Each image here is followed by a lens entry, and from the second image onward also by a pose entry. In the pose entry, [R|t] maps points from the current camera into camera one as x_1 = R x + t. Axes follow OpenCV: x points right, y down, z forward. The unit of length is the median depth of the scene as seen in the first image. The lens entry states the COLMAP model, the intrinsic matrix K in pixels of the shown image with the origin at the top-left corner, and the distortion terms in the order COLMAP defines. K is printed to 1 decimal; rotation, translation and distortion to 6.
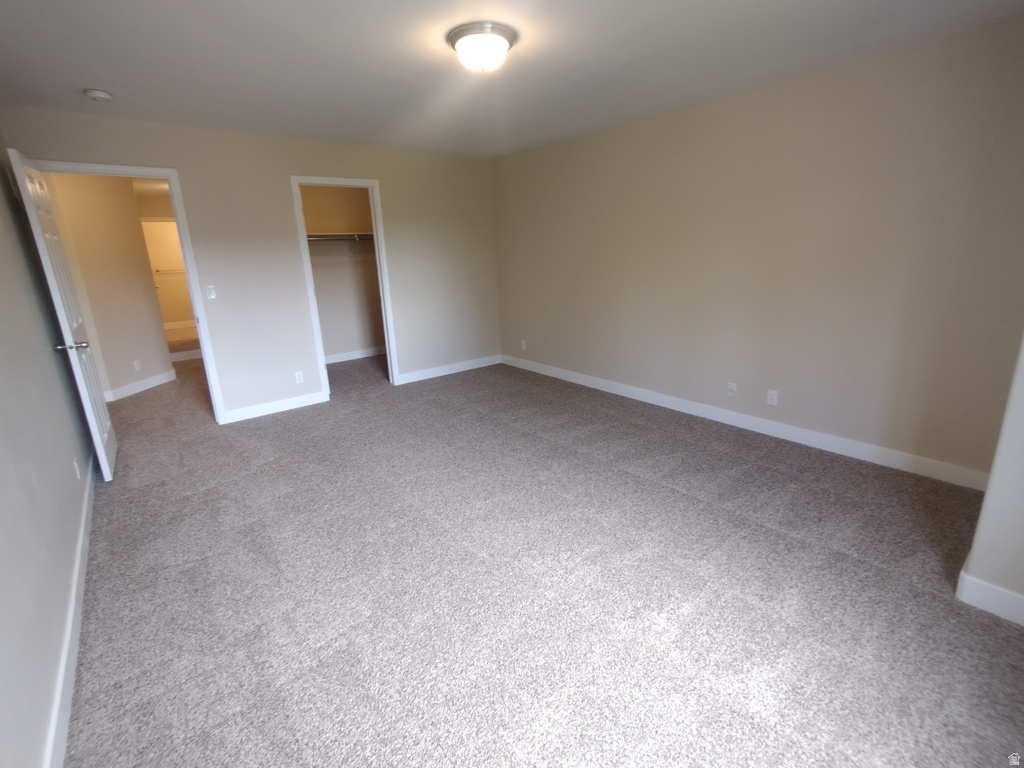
lens RADIAL K [[463.8, 0, 507.1], [0, 463.8, 373.5], [0, 0, 1]] dist [0.001535, -0.001095]
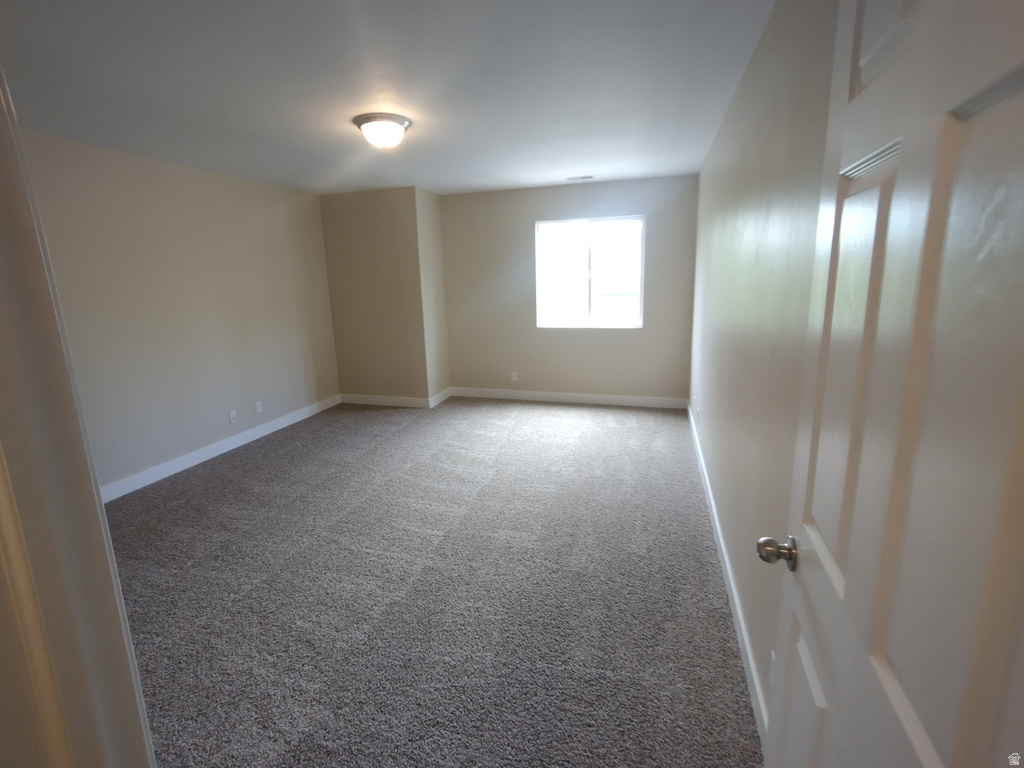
lens RADIAL K [[463.8, 0, 507.1], [0, 463.8, 373.5], [0, 0, 1]] dist [0.001535, -0.001095]
pose [[-0.563222, -0.111821, 0.818705, -1.015964], [0.259227, 0.916870, 0.303562, -0.290519], [-0.784591, 0.383203, -0.487414, 1.224607]]
